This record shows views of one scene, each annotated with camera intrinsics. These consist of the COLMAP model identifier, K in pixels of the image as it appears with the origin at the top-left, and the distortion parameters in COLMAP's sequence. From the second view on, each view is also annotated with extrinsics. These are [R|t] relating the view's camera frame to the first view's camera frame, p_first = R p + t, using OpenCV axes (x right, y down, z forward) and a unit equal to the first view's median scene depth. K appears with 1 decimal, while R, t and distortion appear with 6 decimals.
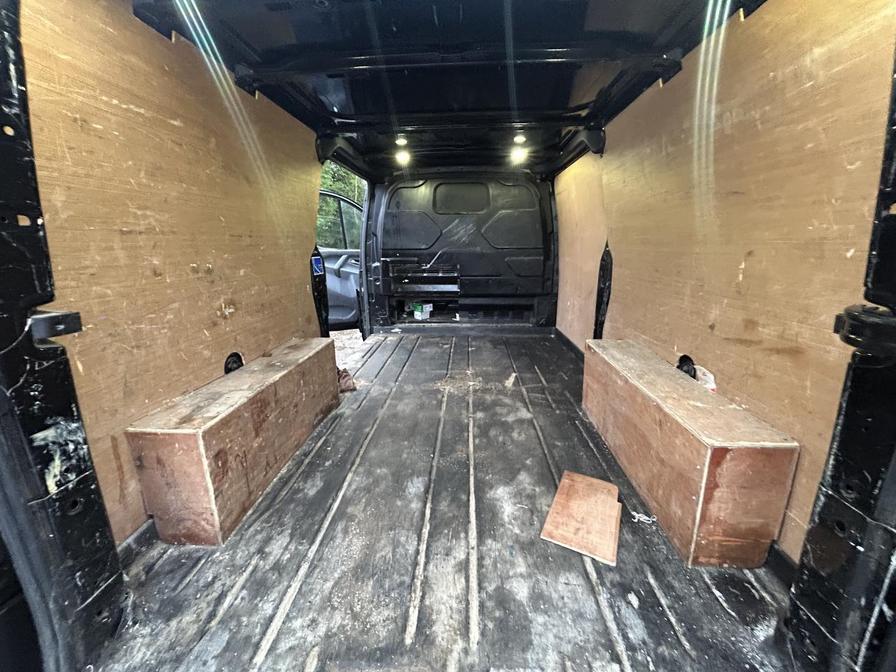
lens RADIAL K [[361.9, 0, 447.0], [0, 361.9, 335.8], [0, 0, 1]] dist [0.001314, -0.001071]
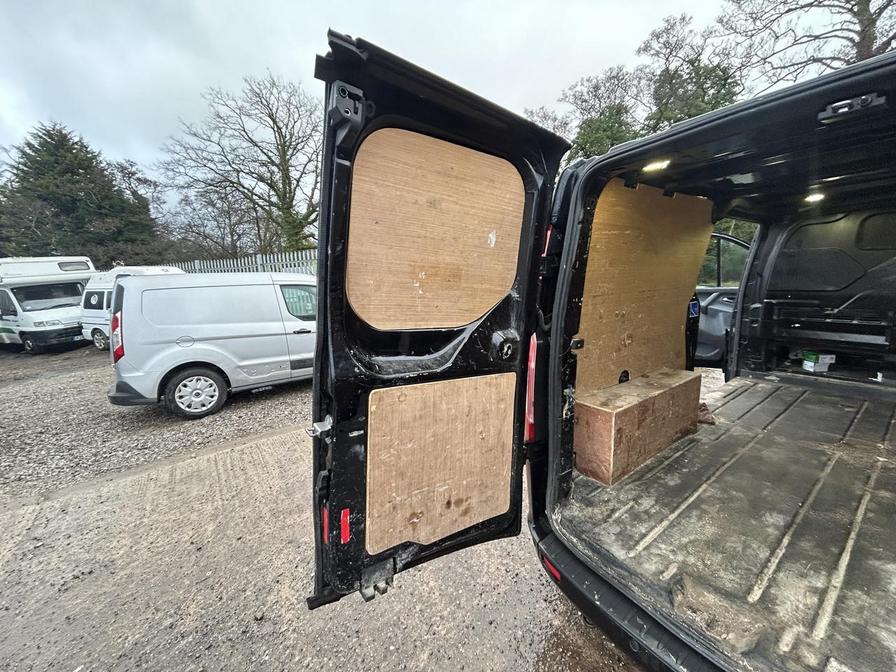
lens RADIAL K [[361.9, 0, 447.1], [0, 361.9, 338.0], [0, 0, 1]] dist [0.001314, -0.001071]
pose [[0.635929, 0.117646, -0.762728, 0.054090], [-0.164702, 0.986232, 0.014799, 0.016016], [0.753968, 0.116212, 0.646550, -0.515802]]
